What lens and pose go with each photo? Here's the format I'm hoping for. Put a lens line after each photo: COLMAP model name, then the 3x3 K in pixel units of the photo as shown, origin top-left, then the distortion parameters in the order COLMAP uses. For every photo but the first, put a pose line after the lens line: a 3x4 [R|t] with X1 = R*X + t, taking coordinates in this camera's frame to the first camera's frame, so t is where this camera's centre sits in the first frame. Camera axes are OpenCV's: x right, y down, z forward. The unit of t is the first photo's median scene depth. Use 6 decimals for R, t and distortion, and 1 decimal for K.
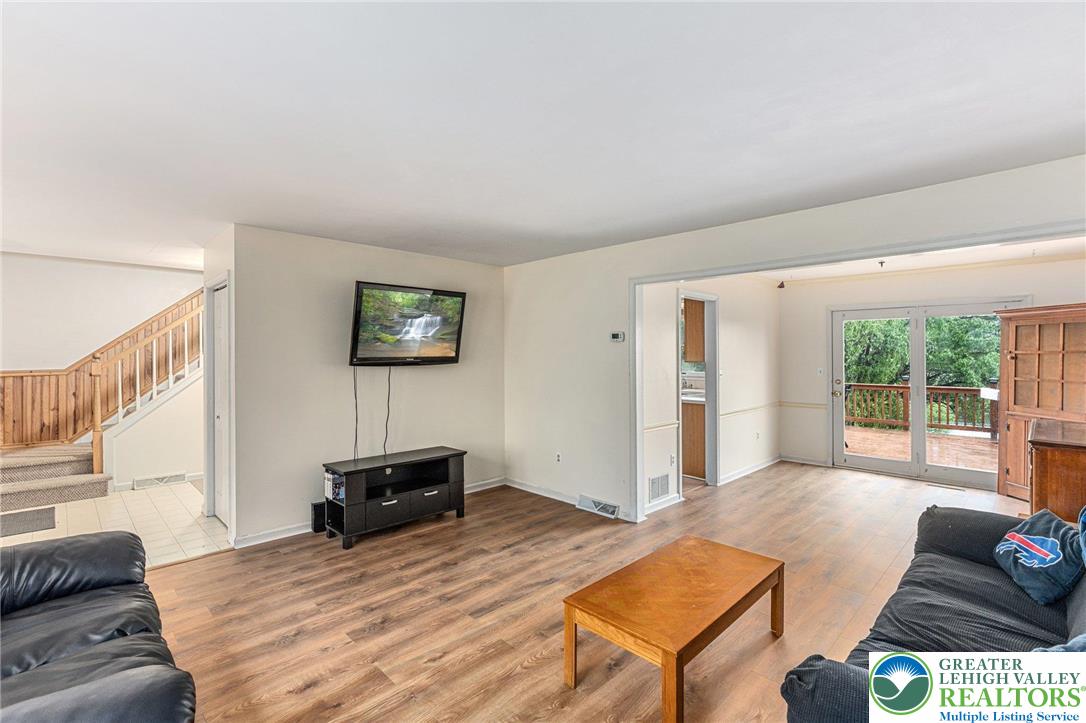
lens RADIAL K [[493.5, 0, 542.4], [0, 493.5, 348.2], [0, 0, 1]] dist [0.000684, 0.000352]
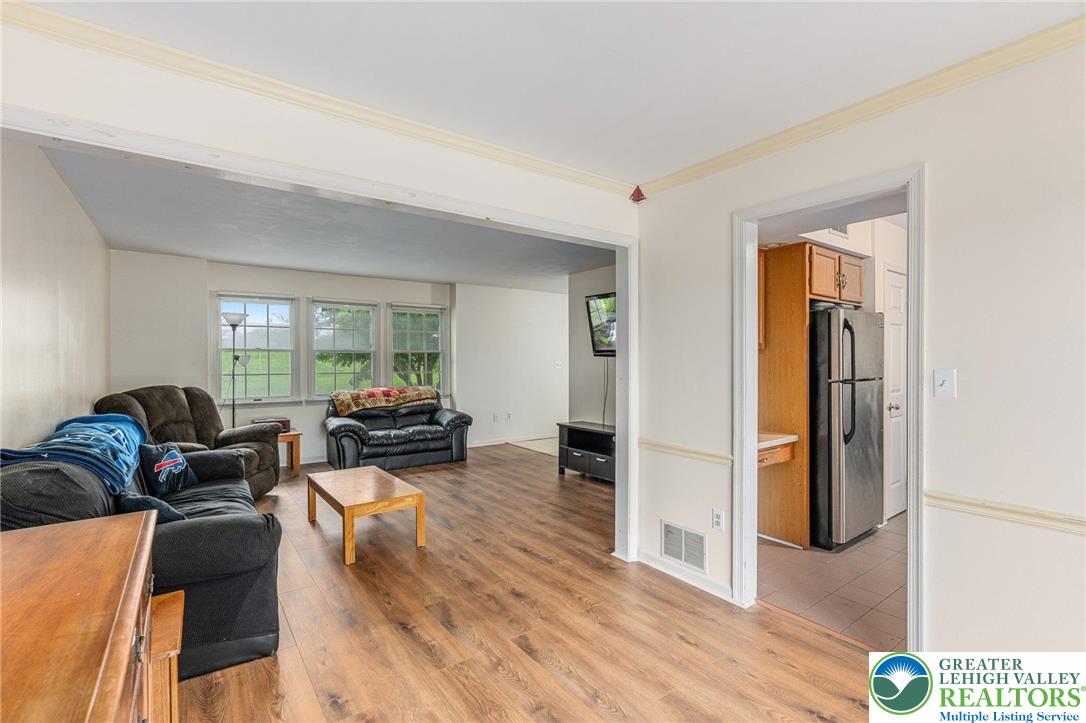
lens RADIAL K [[488.2, 0, 536.9], [0, 488.2, 361.3], [0, 0, 1]] dist [-0.000963, -0.000003]
pose [[-0.151245, 0.000368, -0.988496, 0.922406], [0.008640, 0.999962, -0.000950, 0.044206], [0.988459, -0.008685, -0.151243, 0.948740]]
